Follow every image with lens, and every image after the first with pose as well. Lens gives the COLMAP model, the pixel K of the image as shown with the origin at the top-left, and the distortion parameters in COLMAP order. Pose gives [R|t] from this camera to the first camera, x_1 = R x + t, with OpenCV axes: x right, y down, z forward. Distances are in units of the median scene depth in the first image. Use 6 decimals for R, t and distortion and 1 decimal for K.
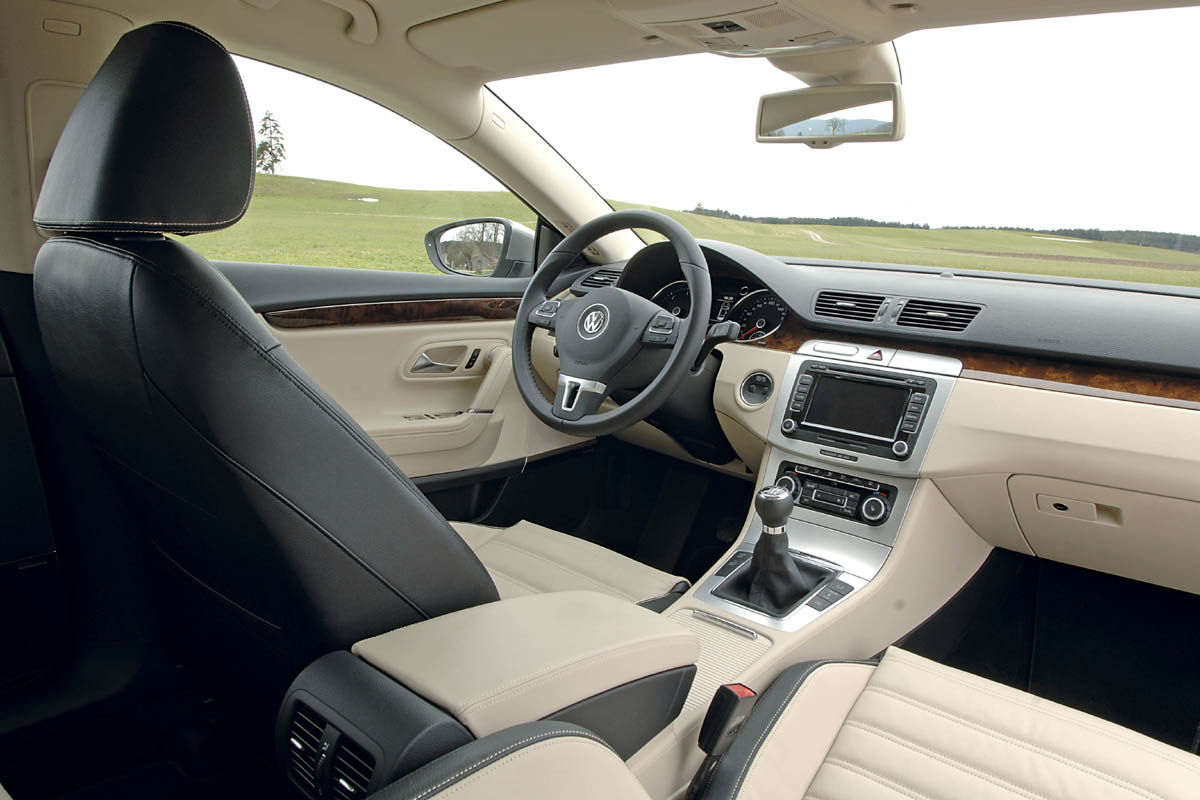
lens RADIAL K [[885.4, 0, 605.3], [0, 885.4, 400.6], [0, 0, 1]] dist [-0.047777, 0.000647]
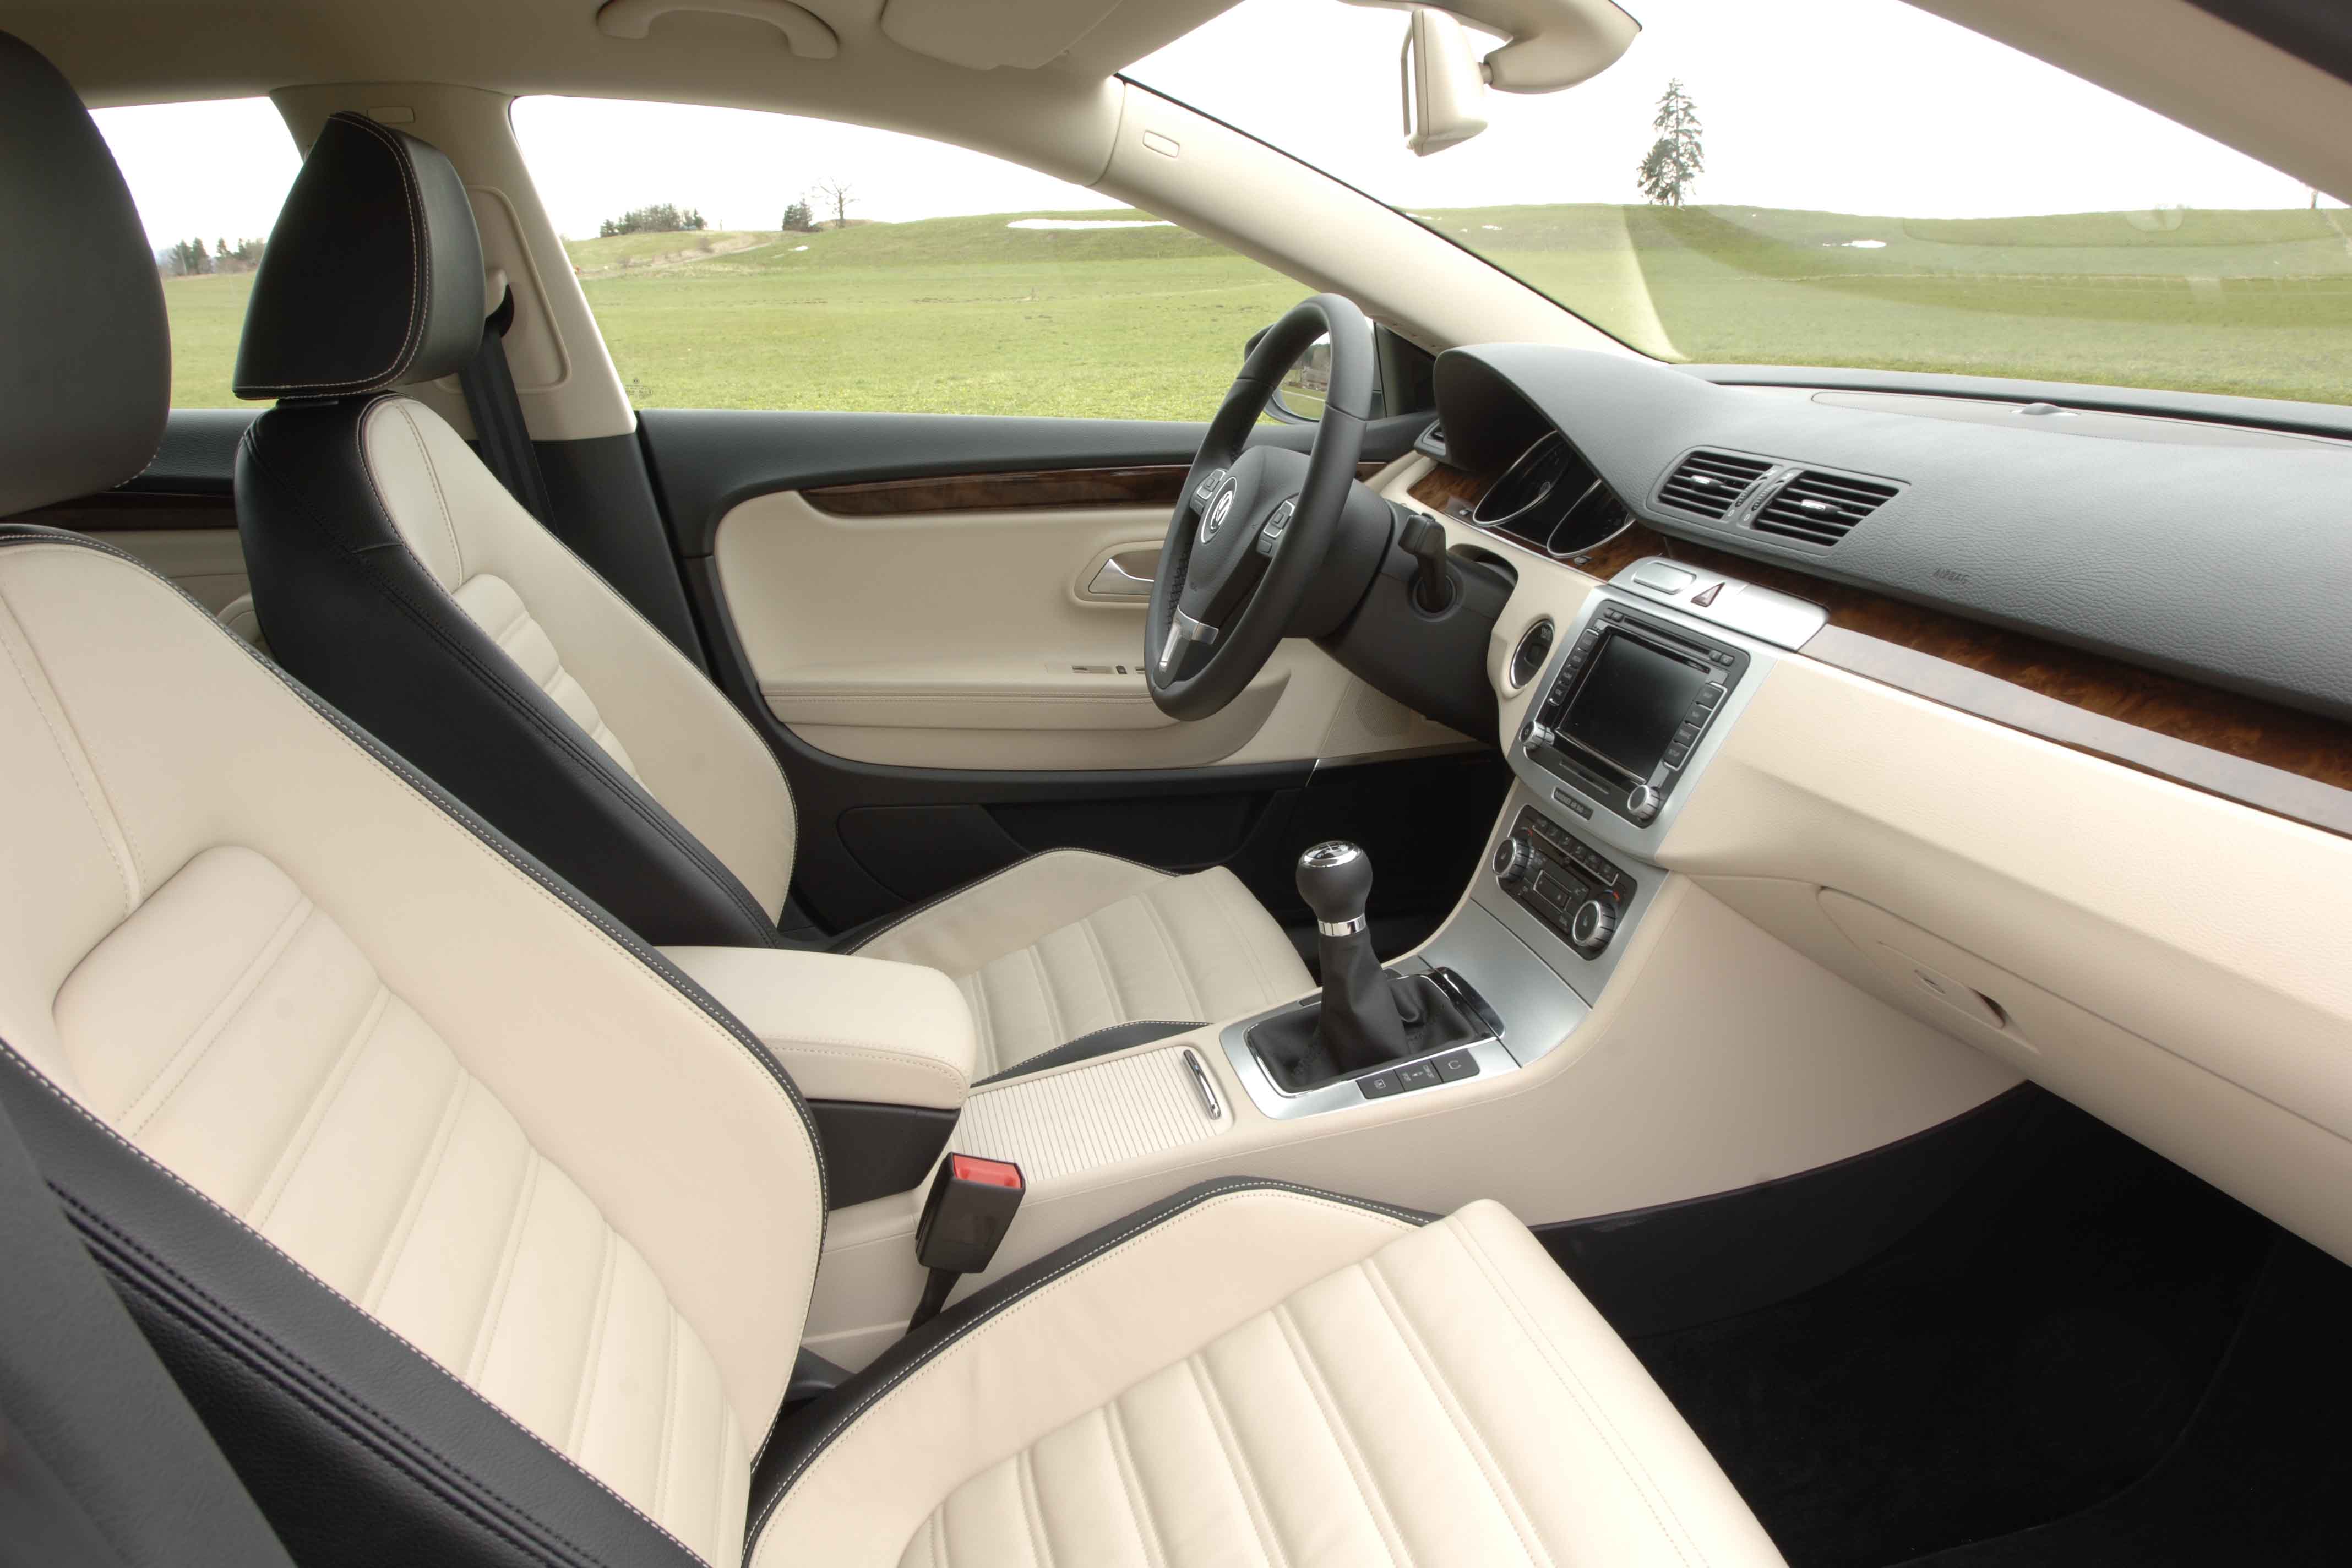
lens RADIAL K [[1735.4, 0, 1177.3], [0, 1735.4, 776.2], [0, 0, 1]] dist [-0.047777, 0.000647]
pose [[0.805979, 0.102798, -0.582950, 0.575836], [-0.060162, 0.993931, 0.092092, -0.022610], [0.588879, -0.039153, 0.807272, 0.117009]]
